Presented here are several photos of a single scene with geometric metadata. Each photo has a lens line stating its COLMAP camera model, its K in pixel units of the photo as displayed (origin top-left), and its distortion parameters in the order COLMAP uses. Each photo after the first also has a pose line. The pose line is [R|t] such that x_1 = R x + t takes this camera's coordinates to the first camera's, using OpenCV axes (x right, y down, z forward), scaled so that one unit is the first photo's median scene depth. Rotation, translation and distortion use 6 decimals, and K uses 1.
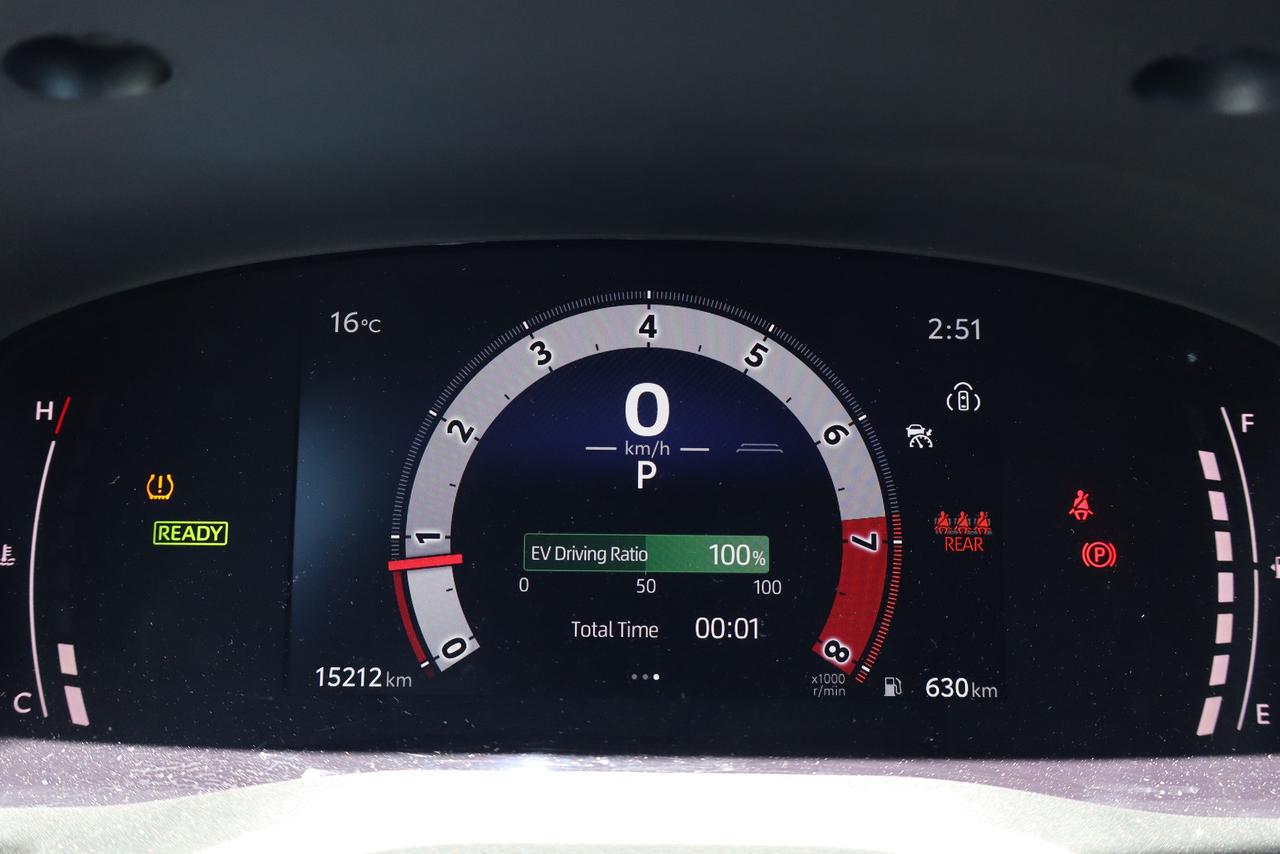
lens RADIAL K [[1374.4, 0, 640.8], [0, 1374.4, 425.6], [0, 0, 1]] dist [0.012527, 0.000000]
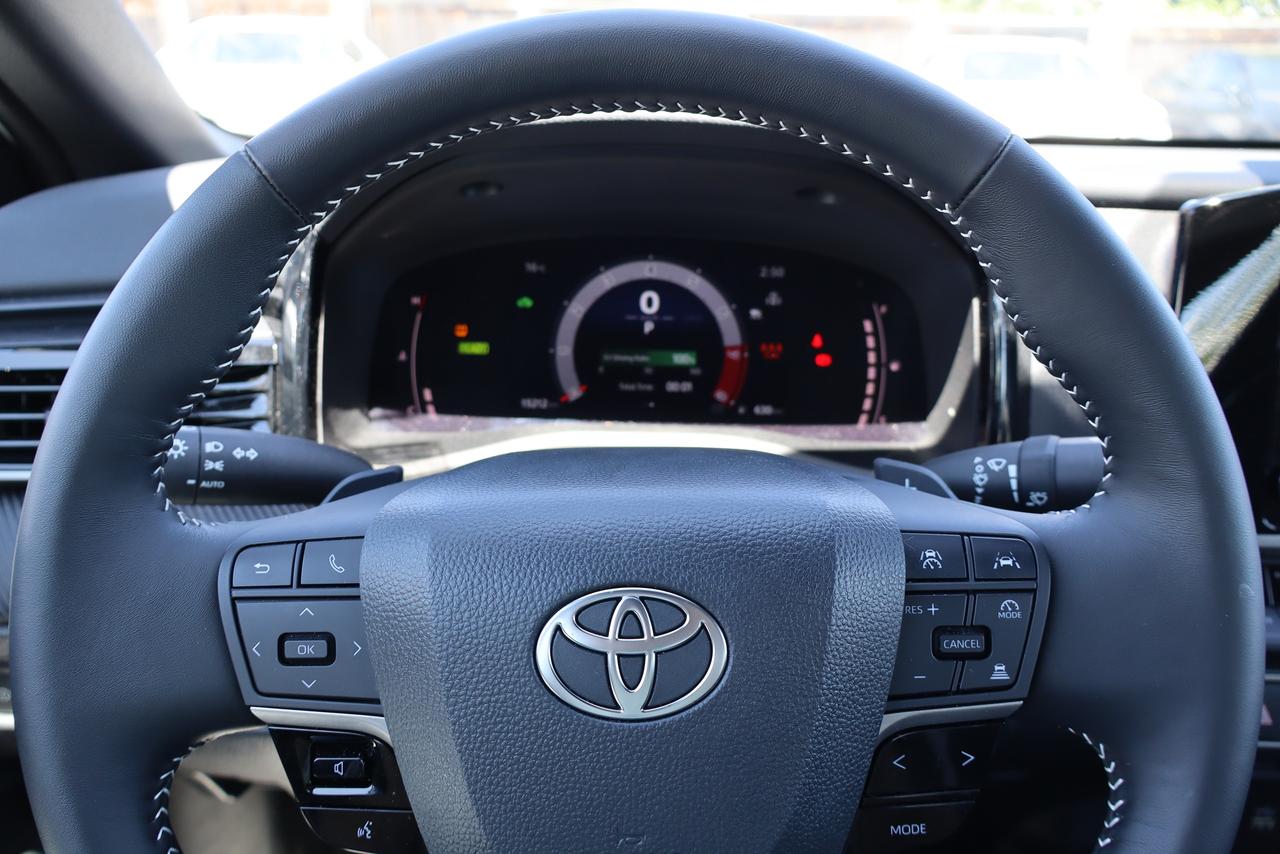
lens RADIAL K [[1053.2, 0, 628.1], [0, 1053.2, 427.8], [0, 0, 1]] dist [0.007213, -0.001239]
pose [[0.999357, 0.014663, -0.032722, 0.032586], [-0.012420, 0.997627, 0.067716, 0.090586], [0.033638, -0.067266, 0.997168, -0.990784]]
